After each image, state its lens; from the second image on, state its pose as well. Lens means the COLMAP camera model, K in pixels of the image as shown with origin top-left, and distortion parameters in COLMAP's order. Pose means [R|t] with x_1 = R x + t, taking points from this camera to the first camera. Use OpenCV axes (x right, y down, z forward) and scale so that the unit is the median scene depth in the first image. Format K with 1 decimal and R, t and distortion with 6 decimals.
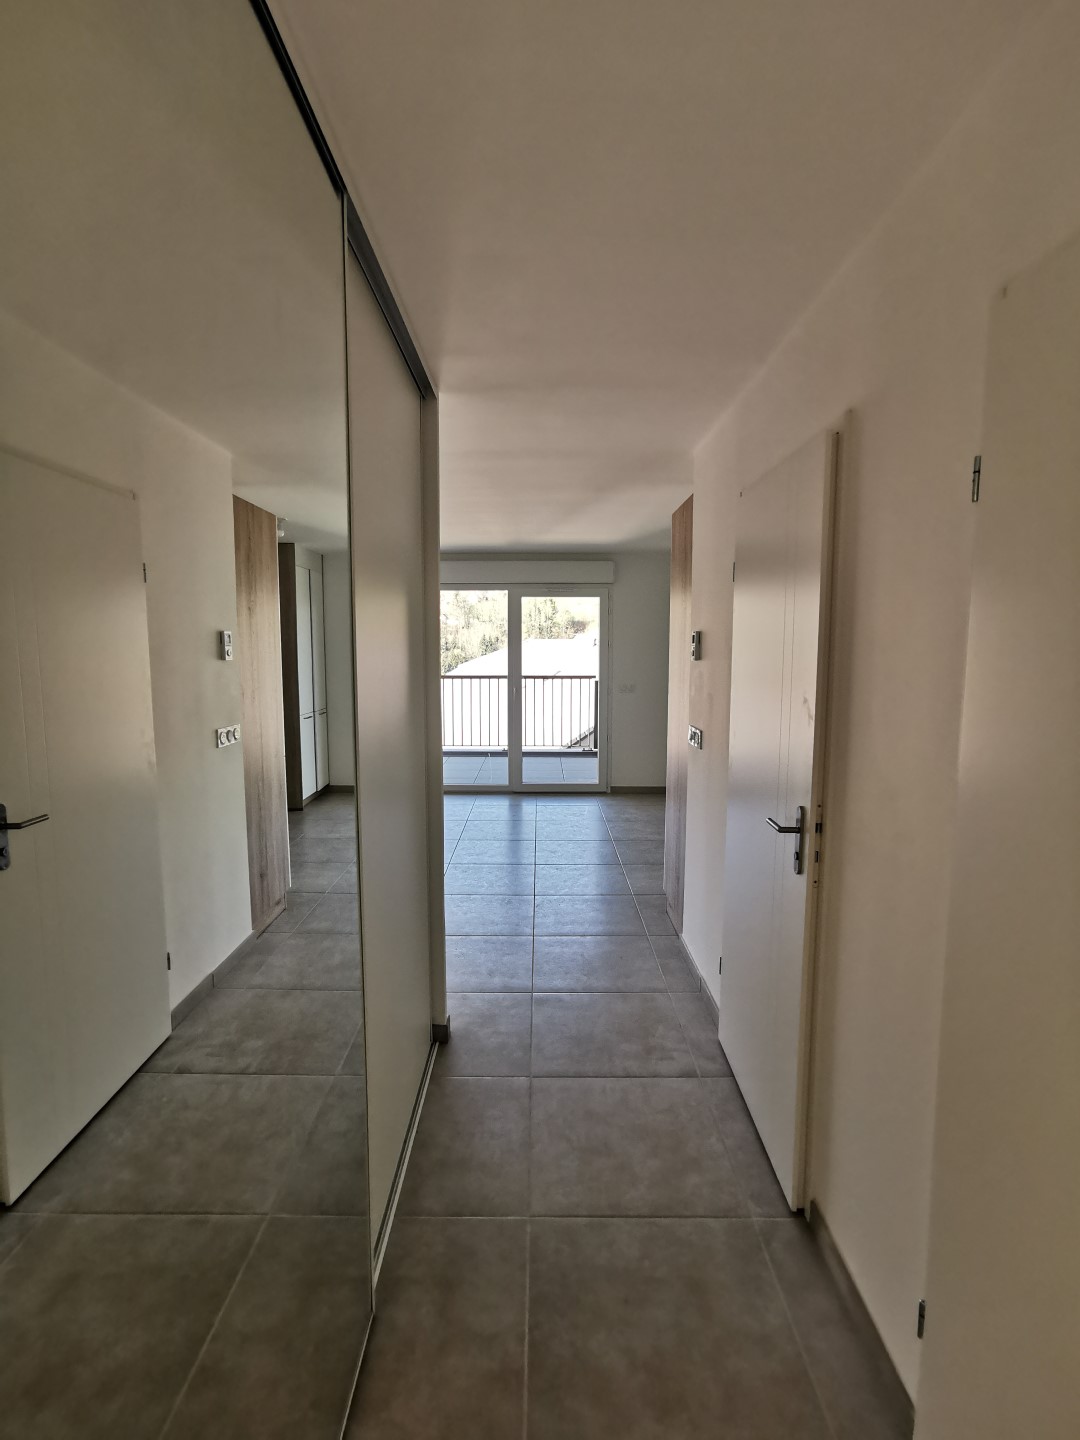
lens RADIAL K [[691.8, 0, 540.0], [0, 691.8, 720.0], [0, 0, 1]] dist [-0.053612, 0.047315]
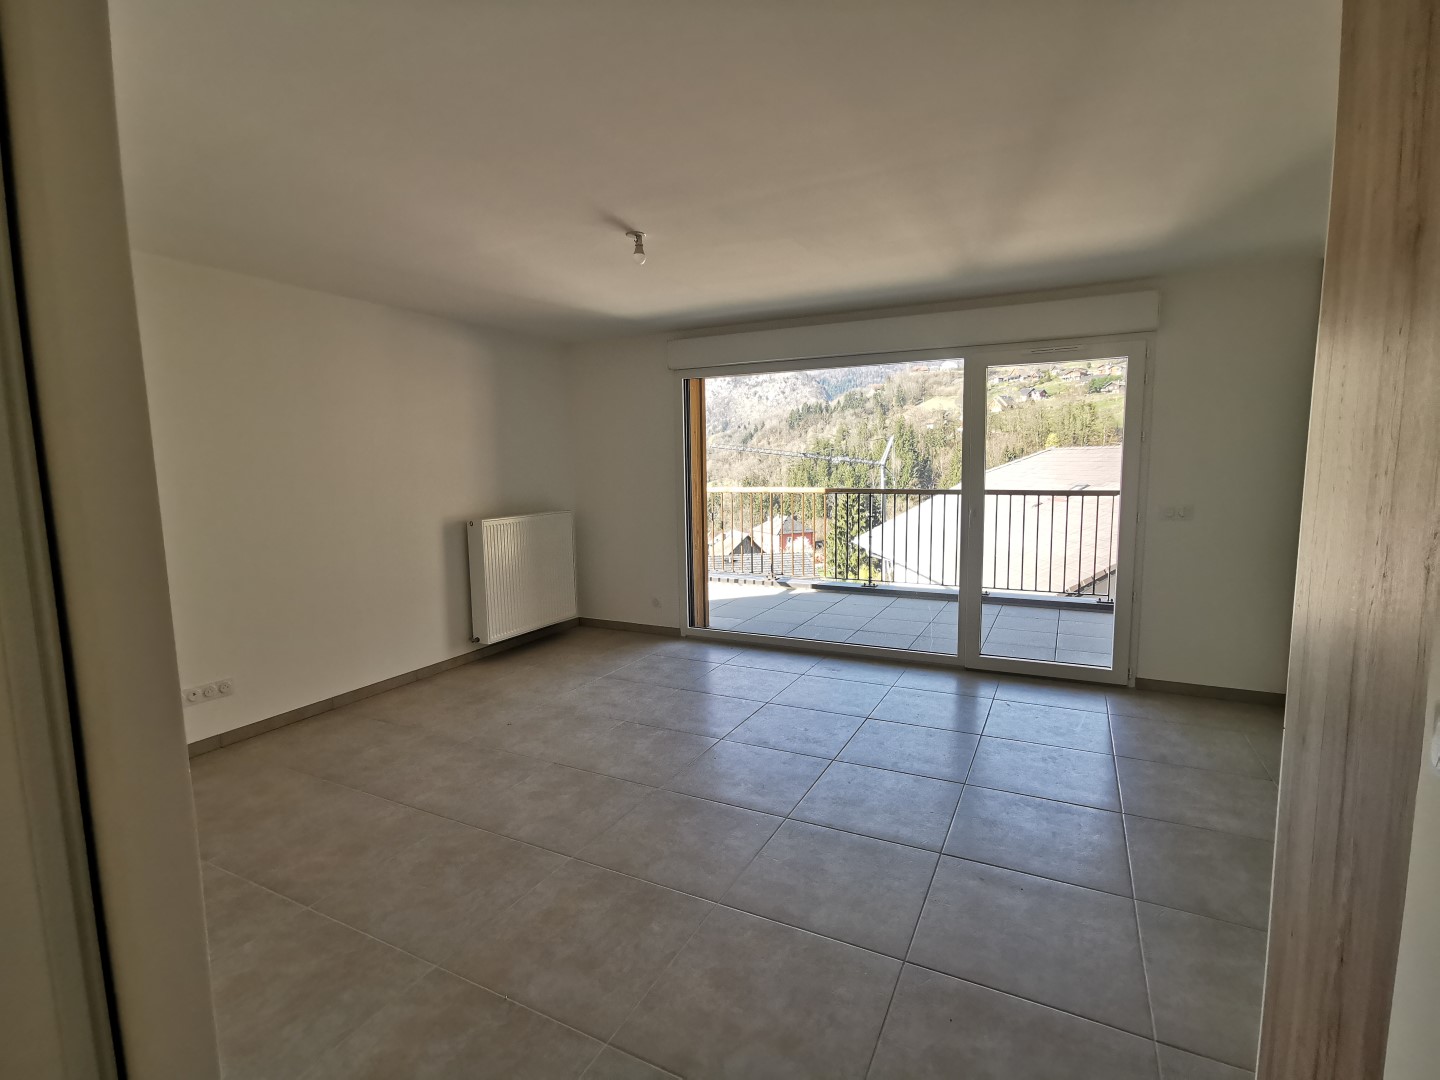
lens RADIAL K [[691.8, 0, 720.7], [0, 691.8, 544.3], [0, 0, 1]] dist [-0.053612, 0.047315]
pose [[0.889057, 0.037690, -0.456242, 0.047277], [-0.031096, 0.999275, 0.021953, -0.019719], [0.456738, -0.005330, 0.889585, 0.311742]]
